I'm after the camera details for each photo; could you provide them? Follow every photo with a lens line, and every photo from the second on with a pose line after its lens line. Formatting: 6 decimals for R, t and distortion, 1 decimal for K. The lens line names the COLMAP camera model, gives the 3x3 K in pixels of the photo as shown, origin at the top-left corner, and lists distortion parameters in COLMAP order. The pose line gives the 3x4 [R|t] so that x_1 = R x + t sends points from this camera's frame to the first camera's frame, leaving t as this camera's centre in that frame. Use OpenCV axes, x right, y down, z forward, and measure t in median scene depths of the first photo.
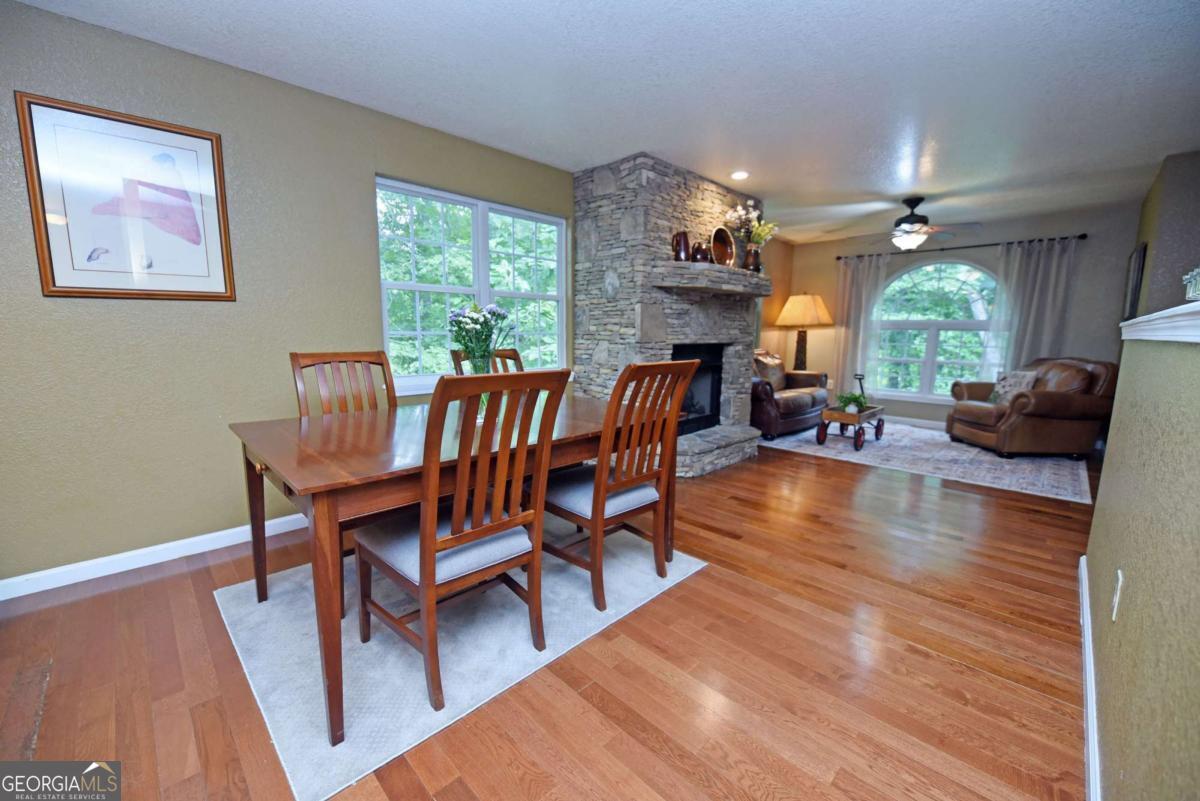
lens RADIAL K [[477.5, 0, 600.0], [0, 477.5, 400.5], [0, 0, 1]] dist [-0.015132, -0.000668]
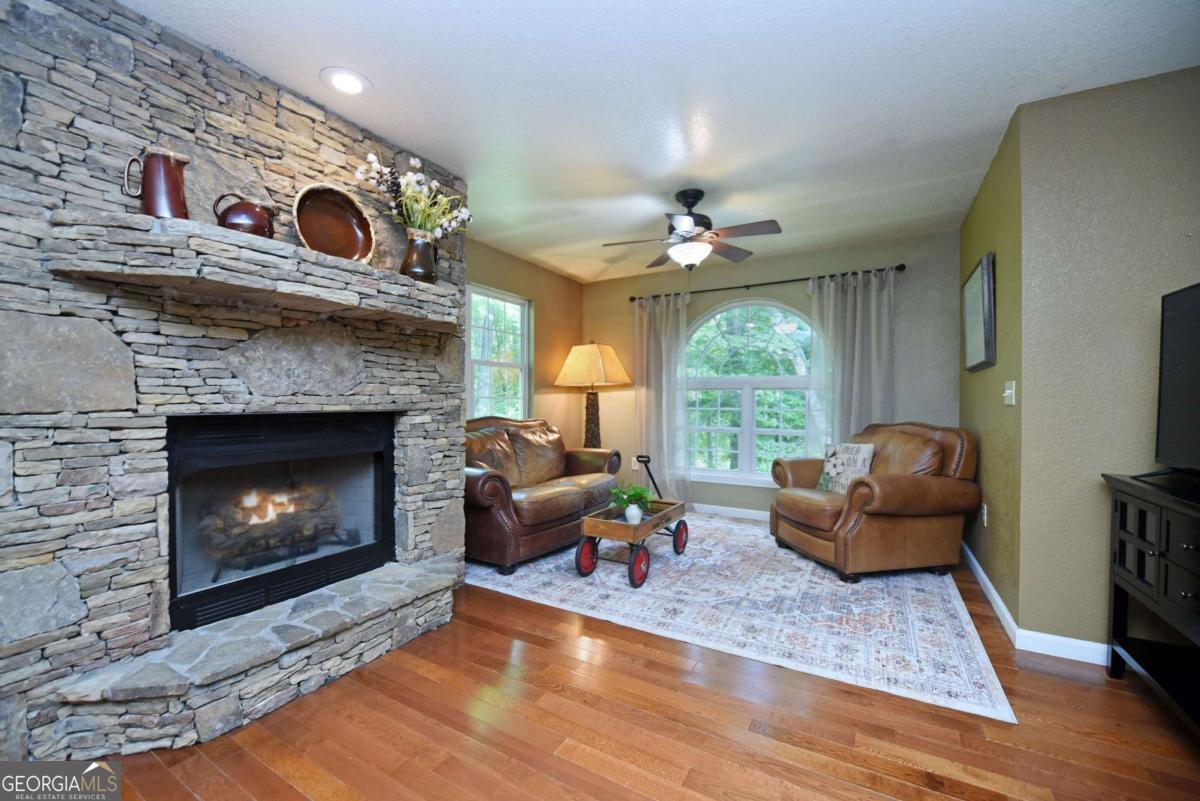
lens RADIAL K [[477.5, 0, 600.0], [0, 477.5, 400.5], [0, 0, 1]] dist [-0.015132, -0.000668]
pose [[0.966878, -0.009096, 0.255078, 0.345398], [0.045753, 0.989354, -0.138147, -0.044902], [-0.251106, 0.145242, 0.957001, 0.405515]]
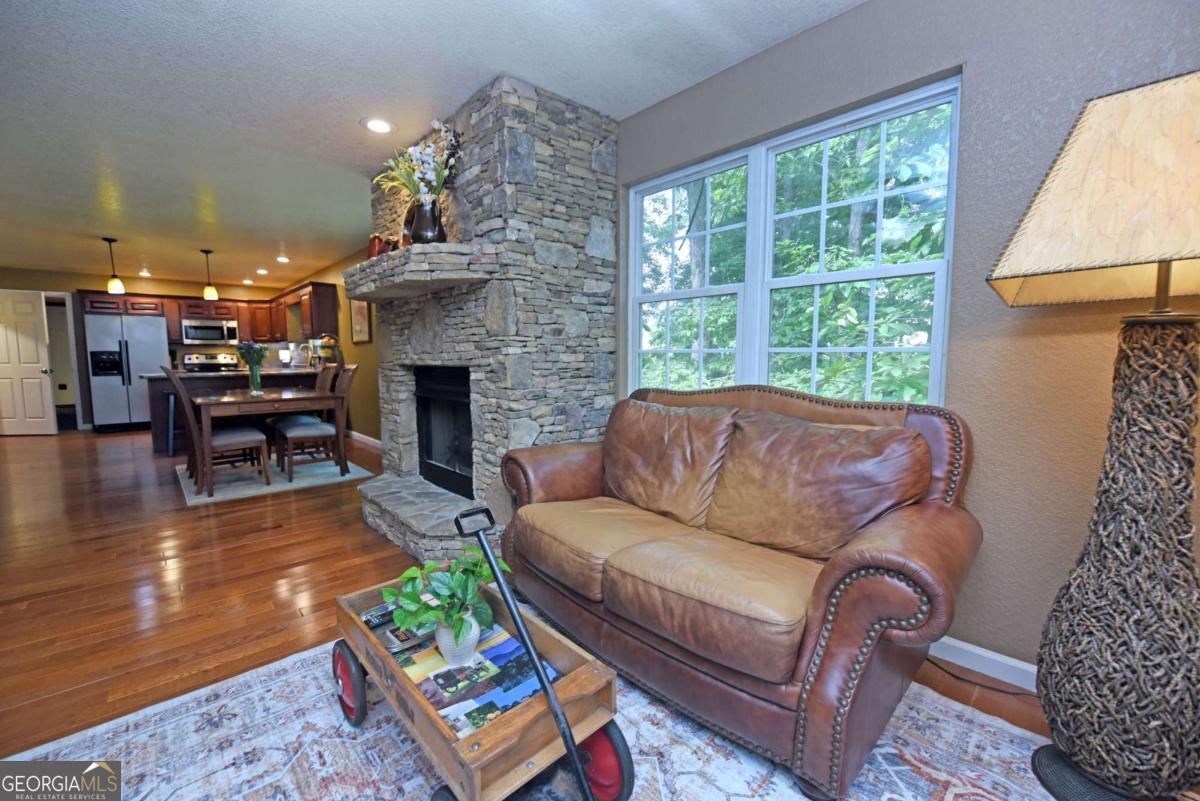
lens RADIAL K [[477.5, 0, 600.0], [0, 477.5, 400.5], [0, 0, 1]] dist [-0.015132, -0.000668]
pose [[-0.024954, 0.078762, -0.996581, 0.828289], [-0.144092, 0.986198, 0.081549, -0.145451], [0.989250, 0.145634, -0.013261, 1.133102]]
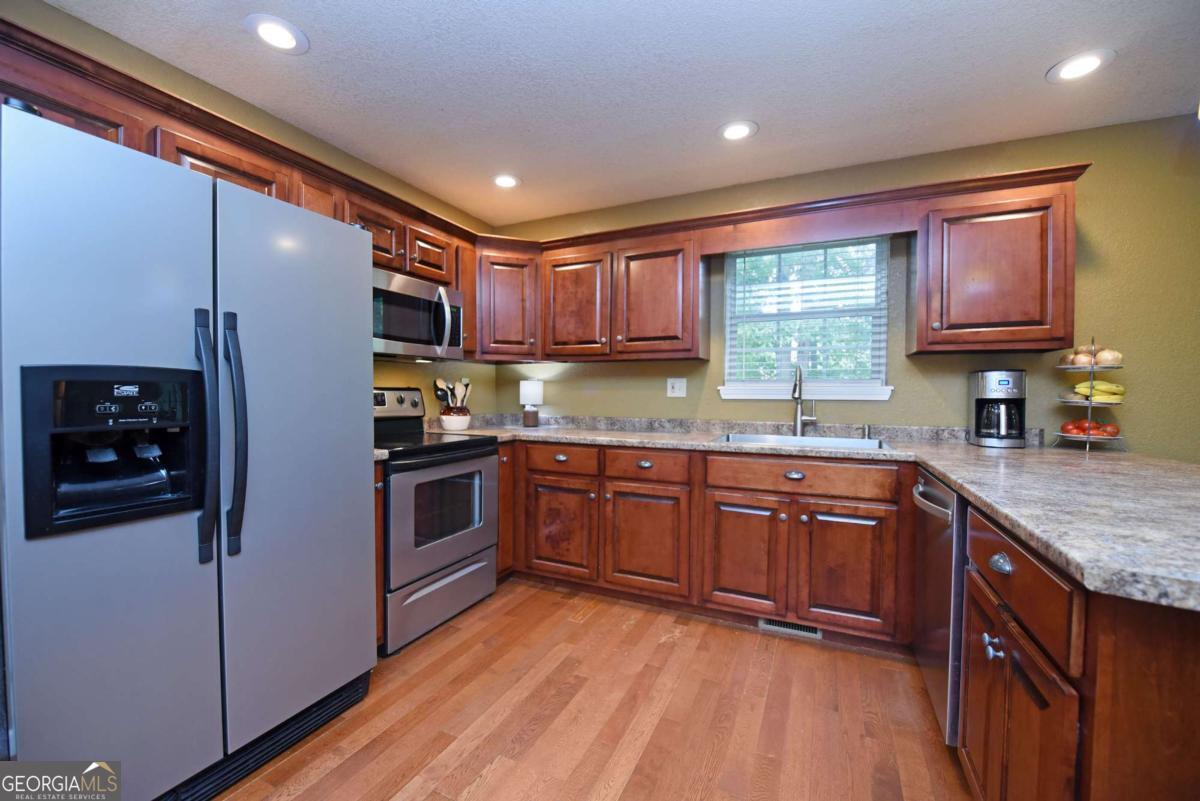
lens RADIAL K [[477.5, 0, 600.0], [0, 477.5, 400.5], [0, 0, 1]] dist [-0.015132, -0.000668]
pose [[0.329911, 0.005722, -0.943995, -0.293383], [-0.139270, 0.989334, -0.042675, 0.035928], [0.933682, 0.145549, 0.327189, -0.274595]]
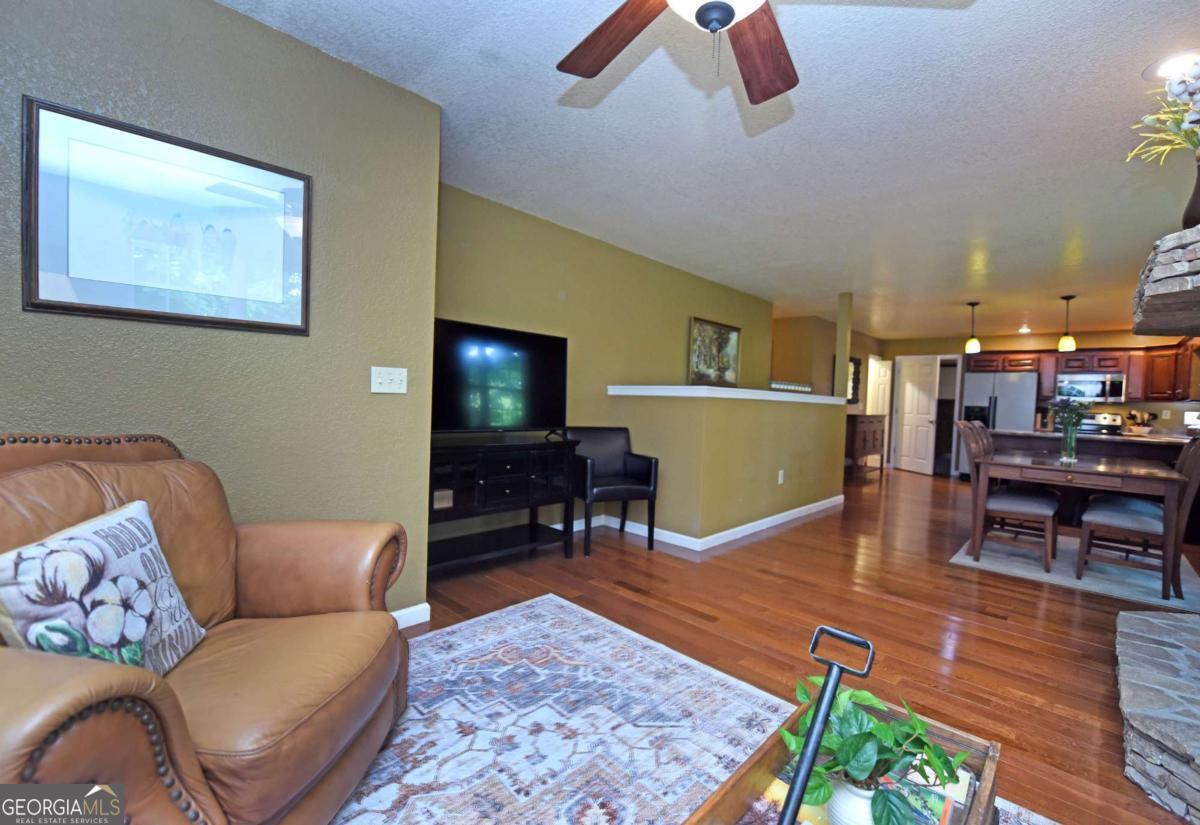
lens RADIAL K [[516.0, 0, 612.3], [0, 516.0, 410.9], [0, 0, 1]] dist [-0.001133, -0.000506]
pose [[-0.998043, -0.052231, -0.034371, 0.679213], [-0.057328, 0.983848, 0.169577, -0.164267], [0.024959, 0.171216, -0.984917, 1.242259]]
